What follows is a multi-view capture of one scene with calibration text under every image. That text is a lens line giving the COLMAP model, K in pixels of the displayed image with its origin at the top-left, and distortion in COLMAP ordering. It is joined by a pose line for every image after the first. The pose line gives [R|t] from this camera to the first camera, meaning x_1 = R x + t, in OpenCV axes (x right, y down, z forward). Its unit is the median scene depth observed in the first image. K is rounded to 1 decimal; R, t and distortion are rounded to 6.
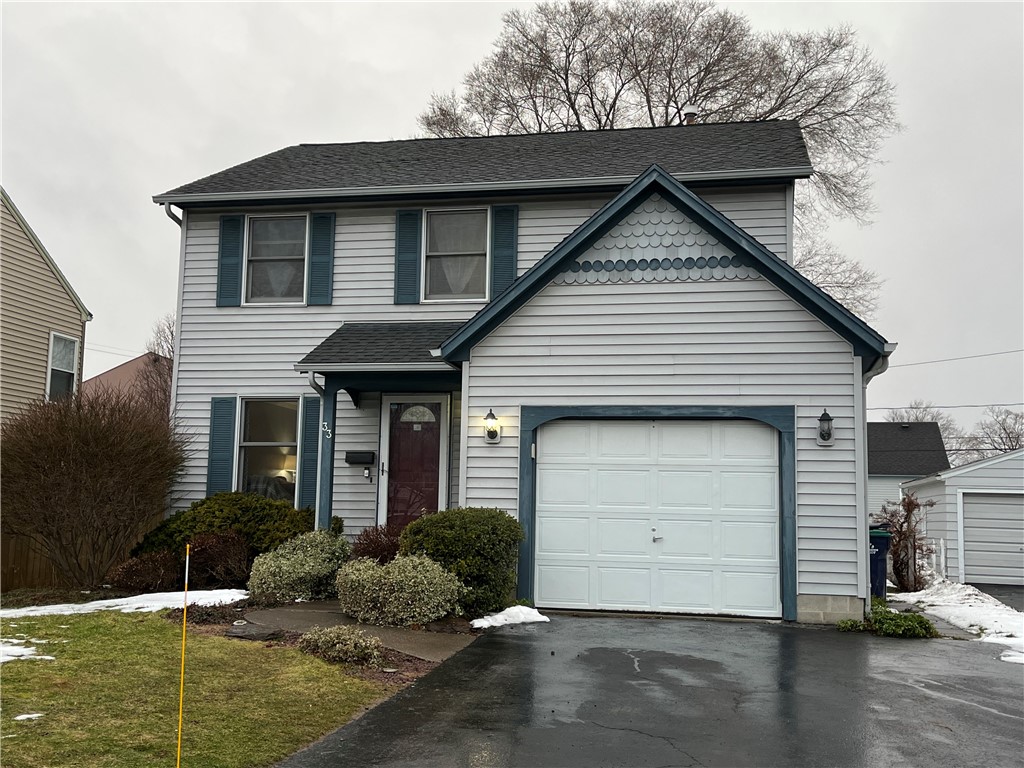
lens RADIAL K [[1122.6, 0, 513.5], [0, 1122.6, 389.2], [0, 0, 1]] dist [0.090032, 0.000000]
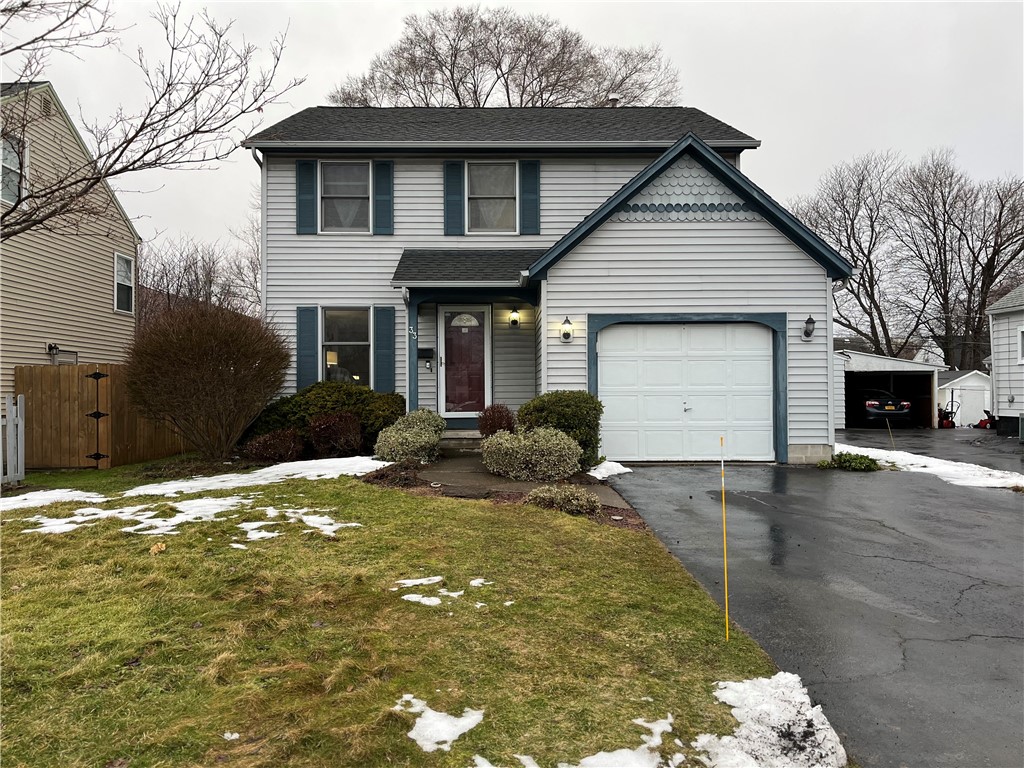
lens RADIAL K [[775.7, 0, 510.0], [0, 775.7, 381.2], [0, 0, 1]] dist [0.052227, -0.033593]
pose [[0.975547, -0.021270, 0.218758, -0.257607], [-0.001482, 0.994647, 0.103320, -0.000460], [-0.219785, -0.101118, 0.970294, 0.104600]]
